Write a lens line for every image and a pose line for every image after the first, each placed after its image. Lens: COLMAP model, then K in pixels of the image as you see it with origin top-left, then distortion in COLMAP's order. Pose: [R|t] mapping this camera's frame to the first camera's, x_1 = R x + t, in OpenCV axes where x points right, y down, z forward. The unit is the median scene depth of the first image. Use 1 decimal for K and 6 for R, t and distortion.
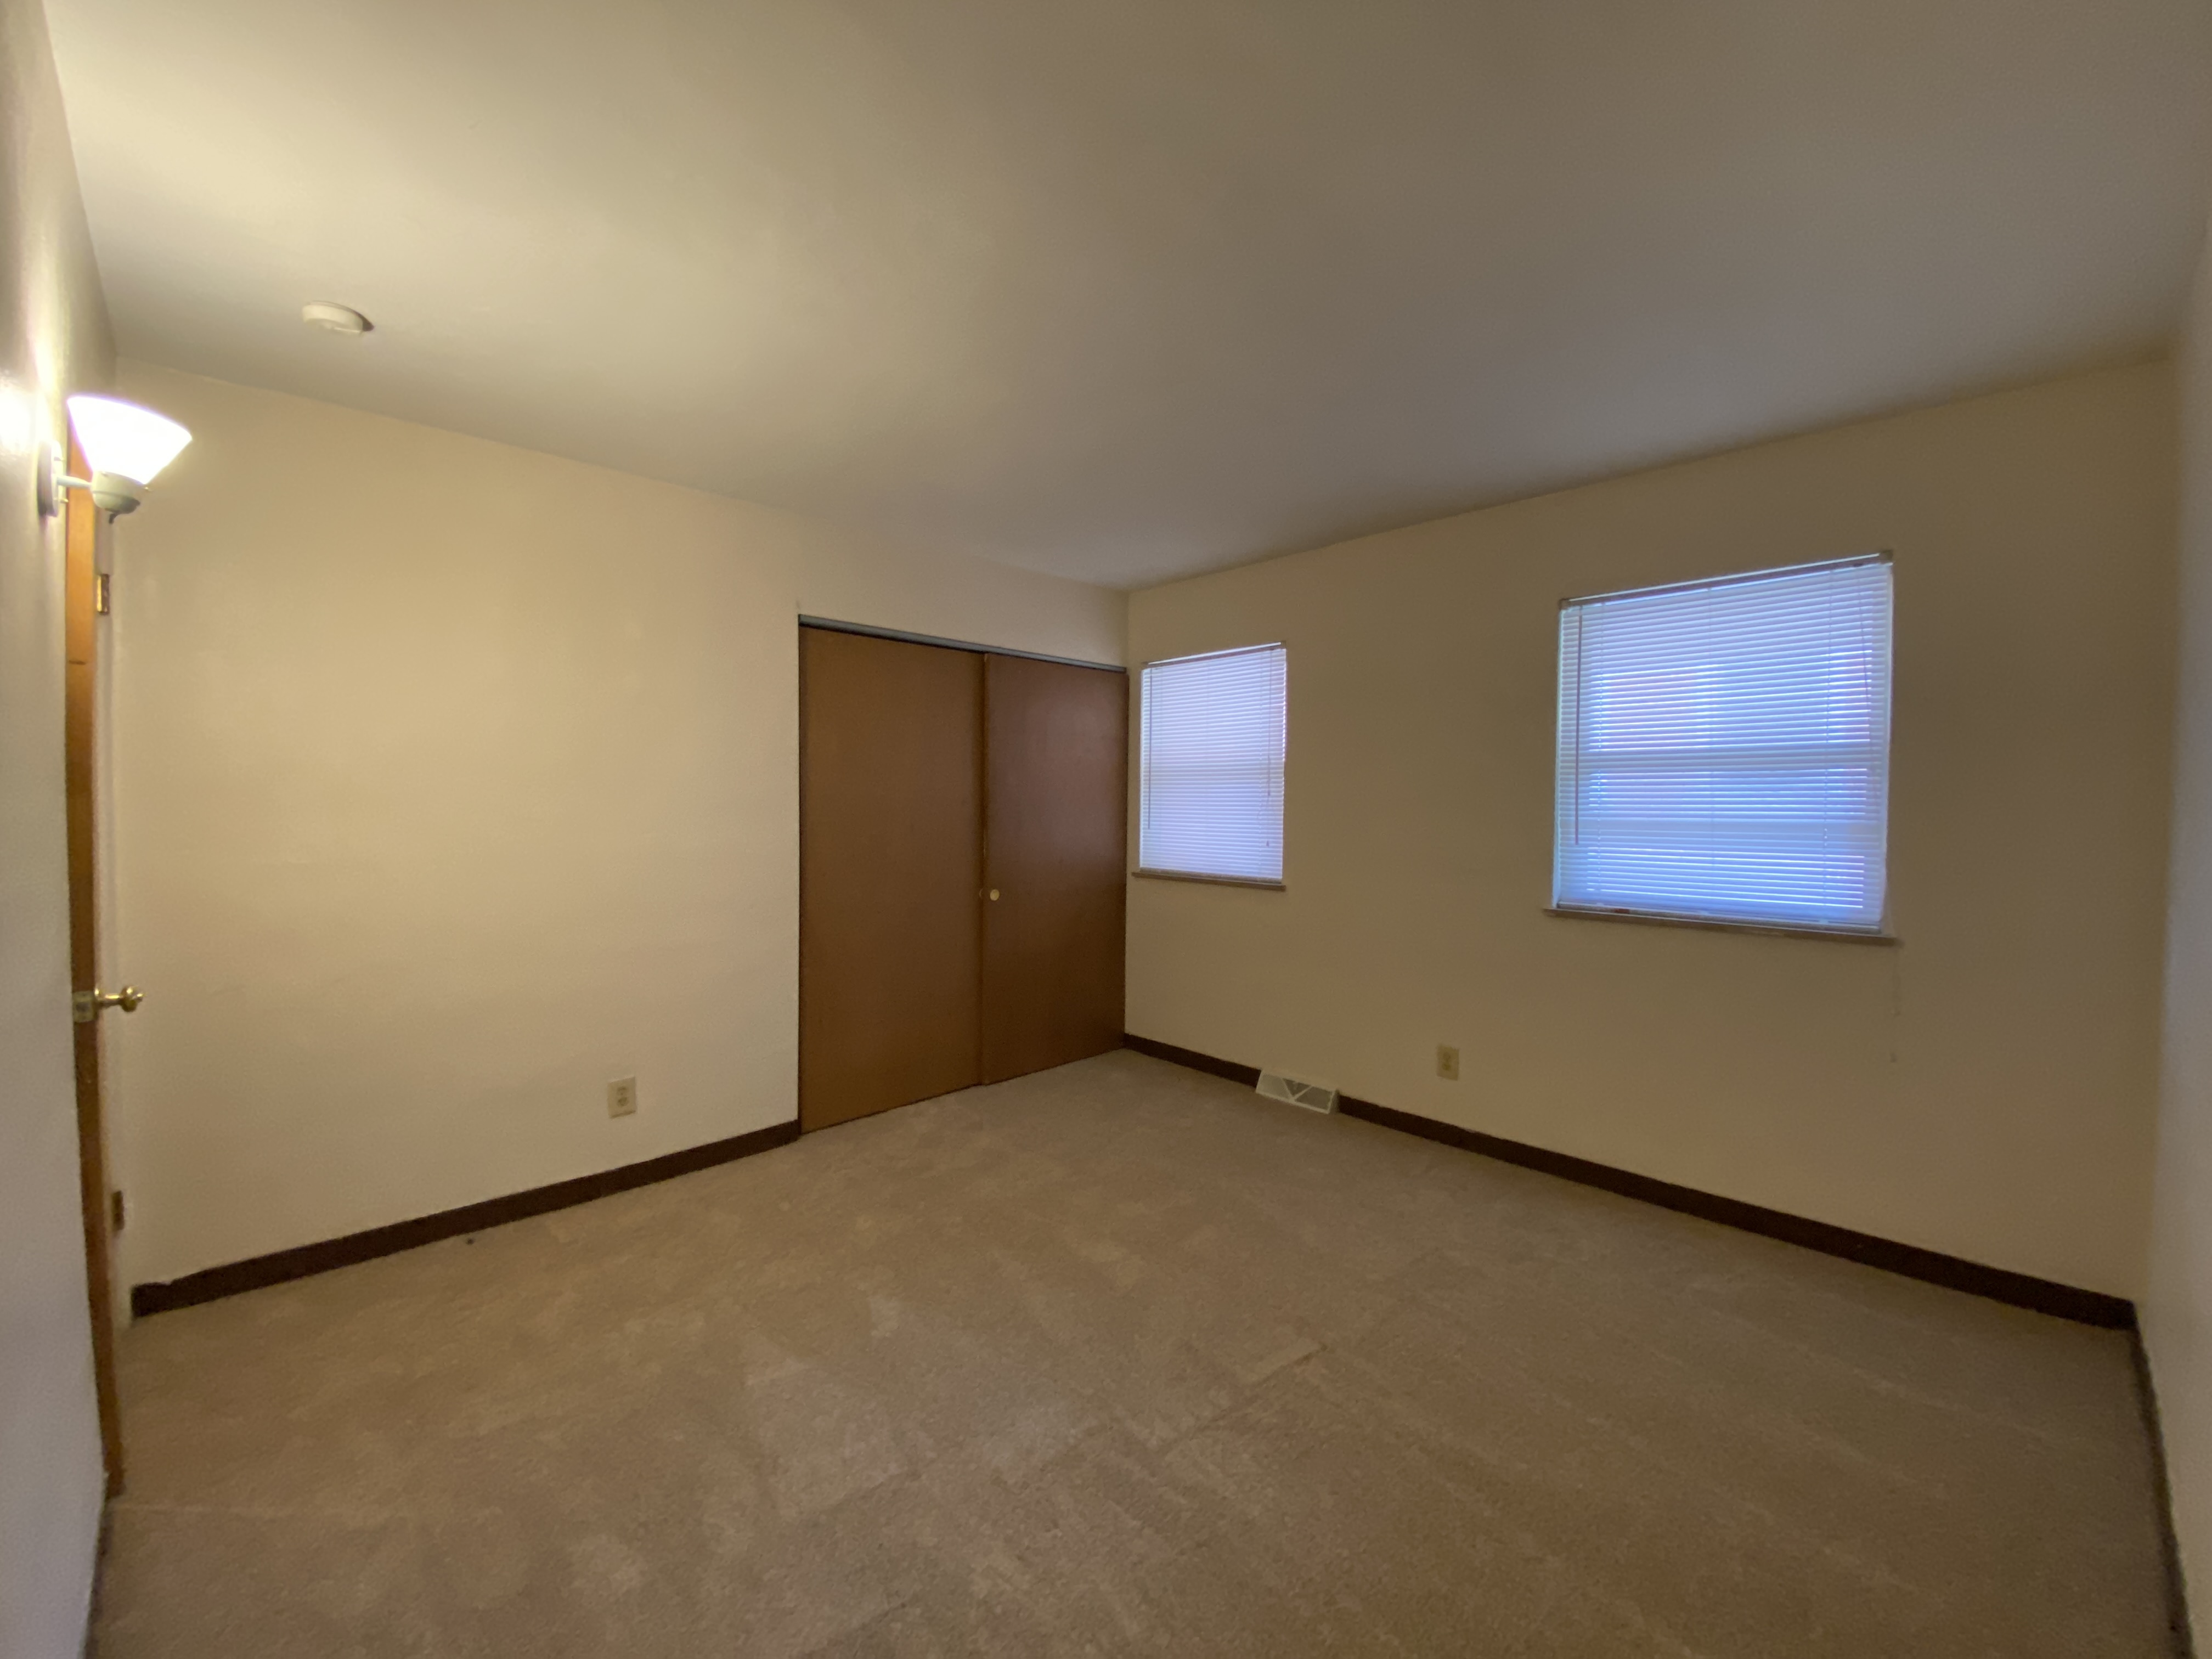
lens RADIAL K [[881.8, 0, 1106.0], [0, 881.8, 829.5], [0, 0, 1]] dist [-0.026206, -0.000127]
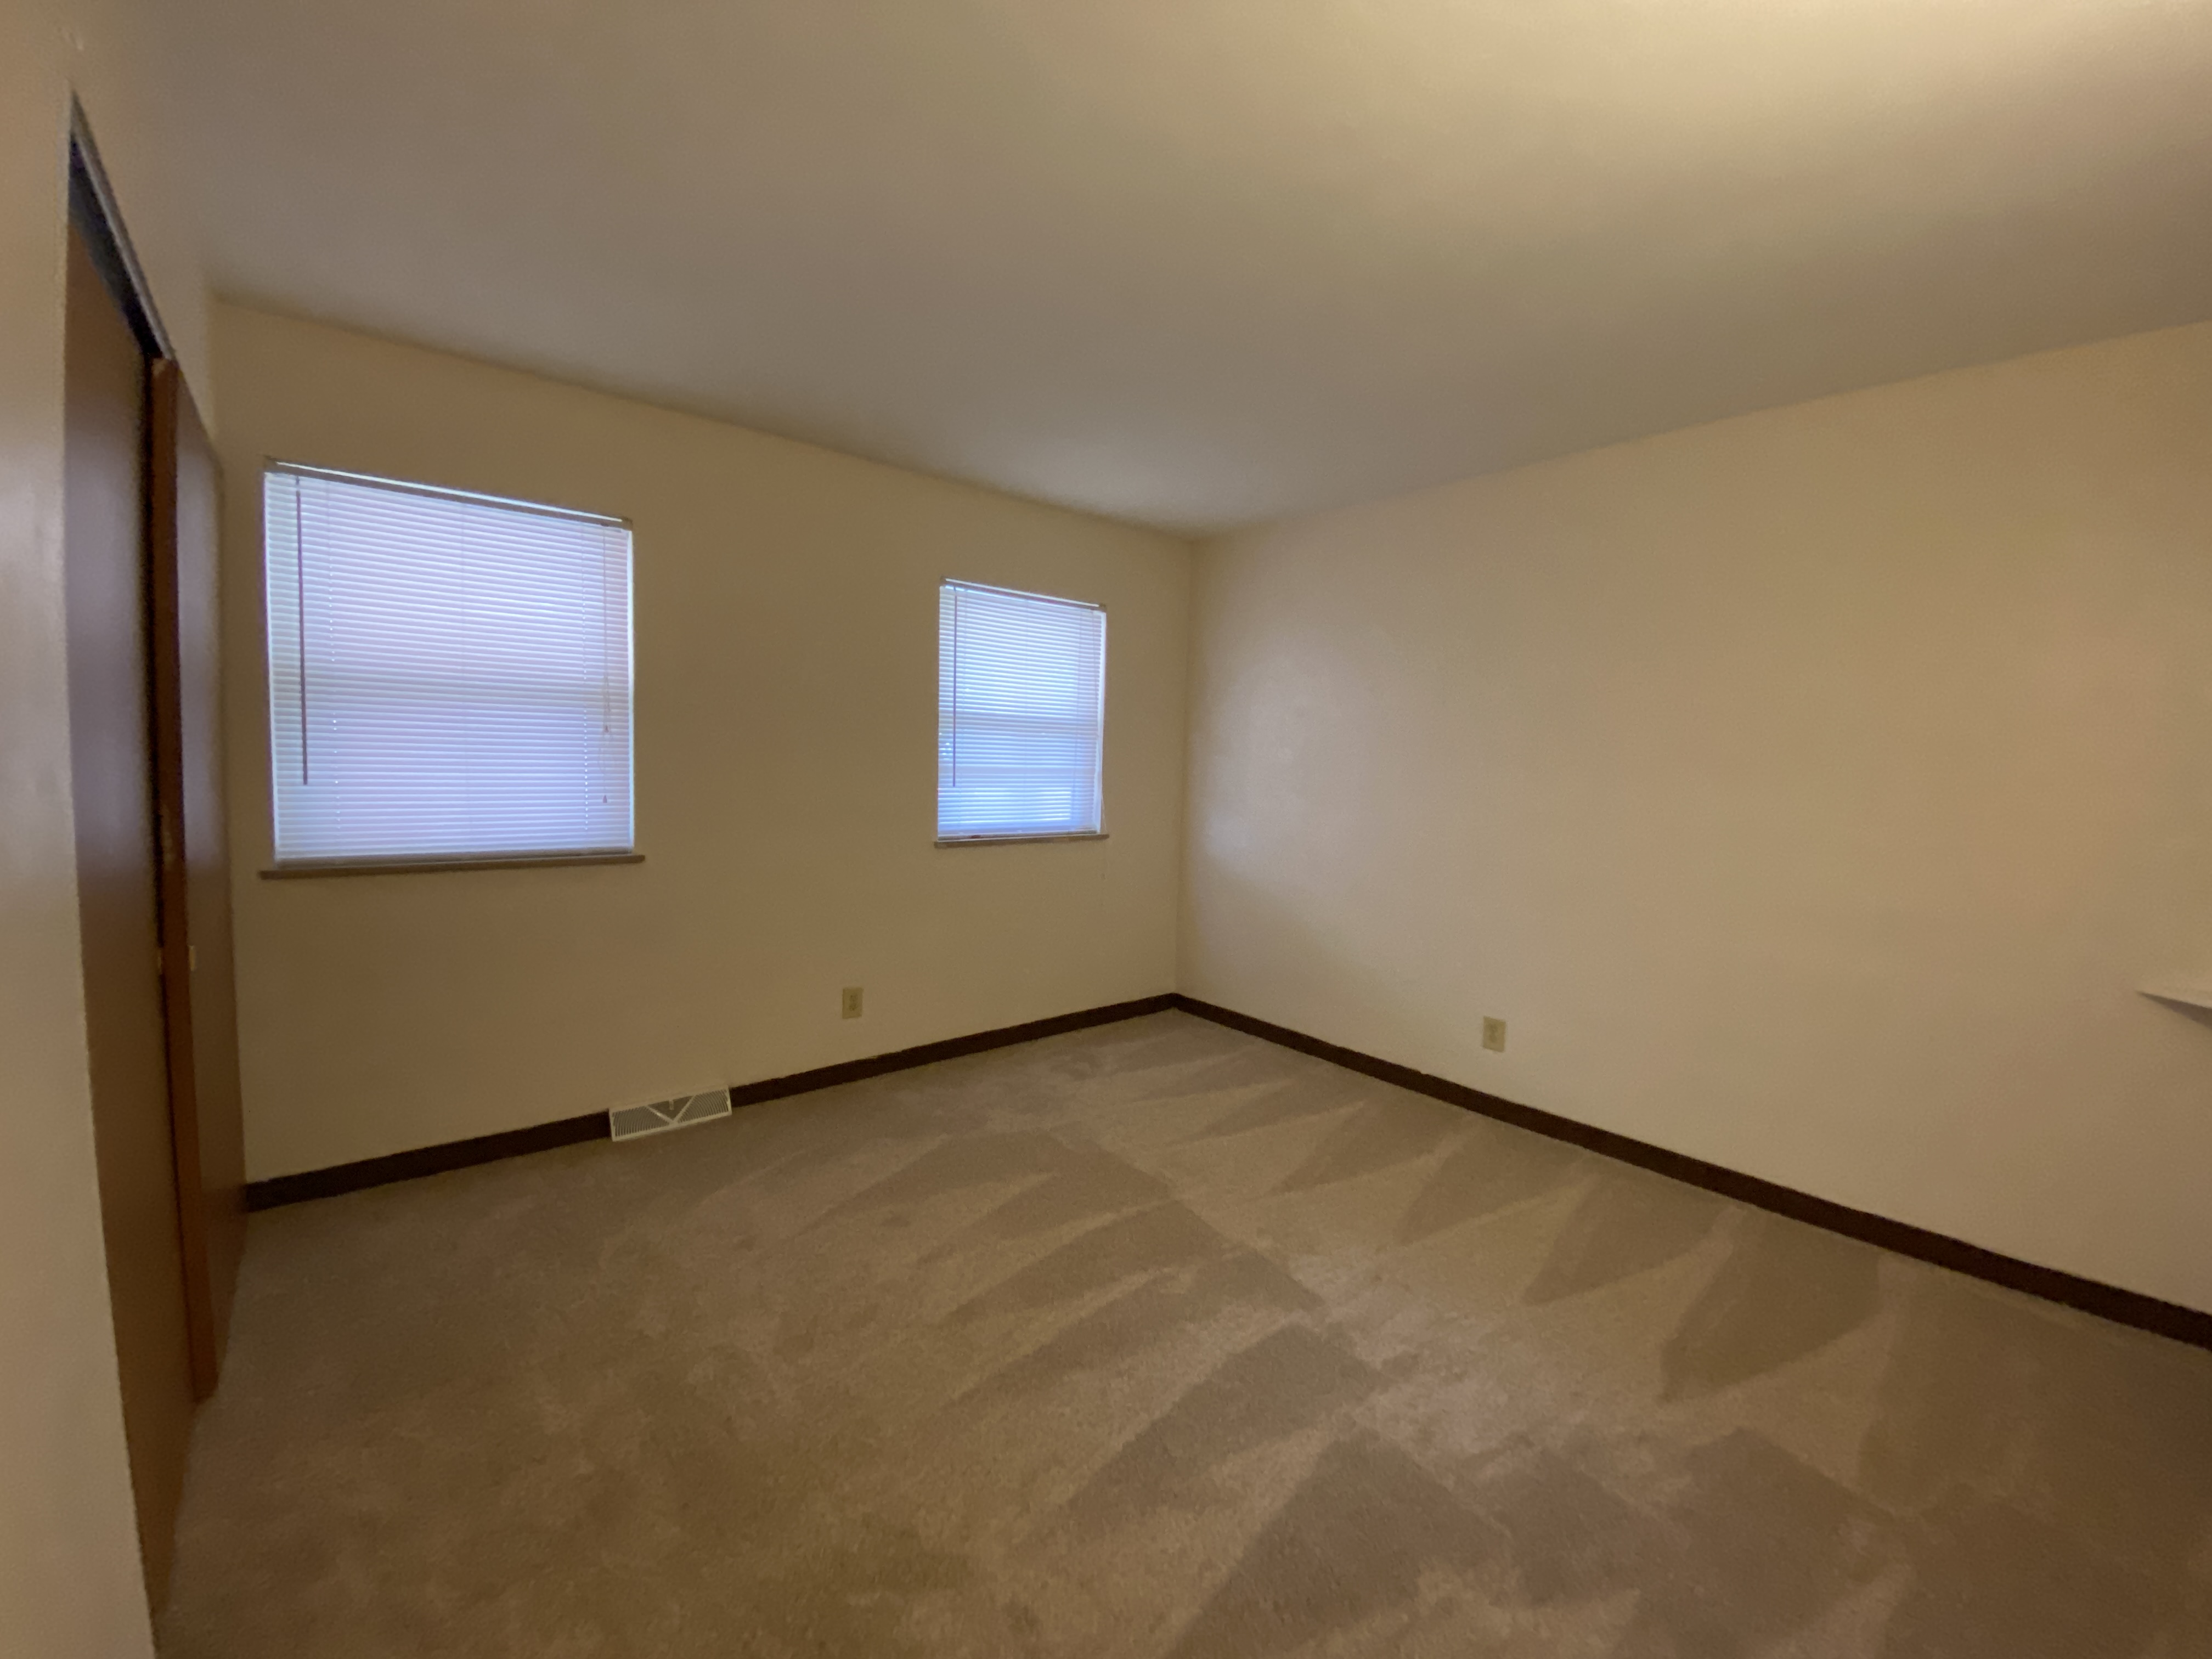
lens RADIAL K [[881.8, 0, 1106.0], [0, 881.8, 829.5], [0, 0, 1]] dist [-0.026206, -0.000127]
pose [[0.032256, -0.087455, 0.995646, -0.534640], [-0.003161, 0.996151, 0.087601, -0.024272], [-0.999475, -0.005973, 0.031855, 0.594992]]
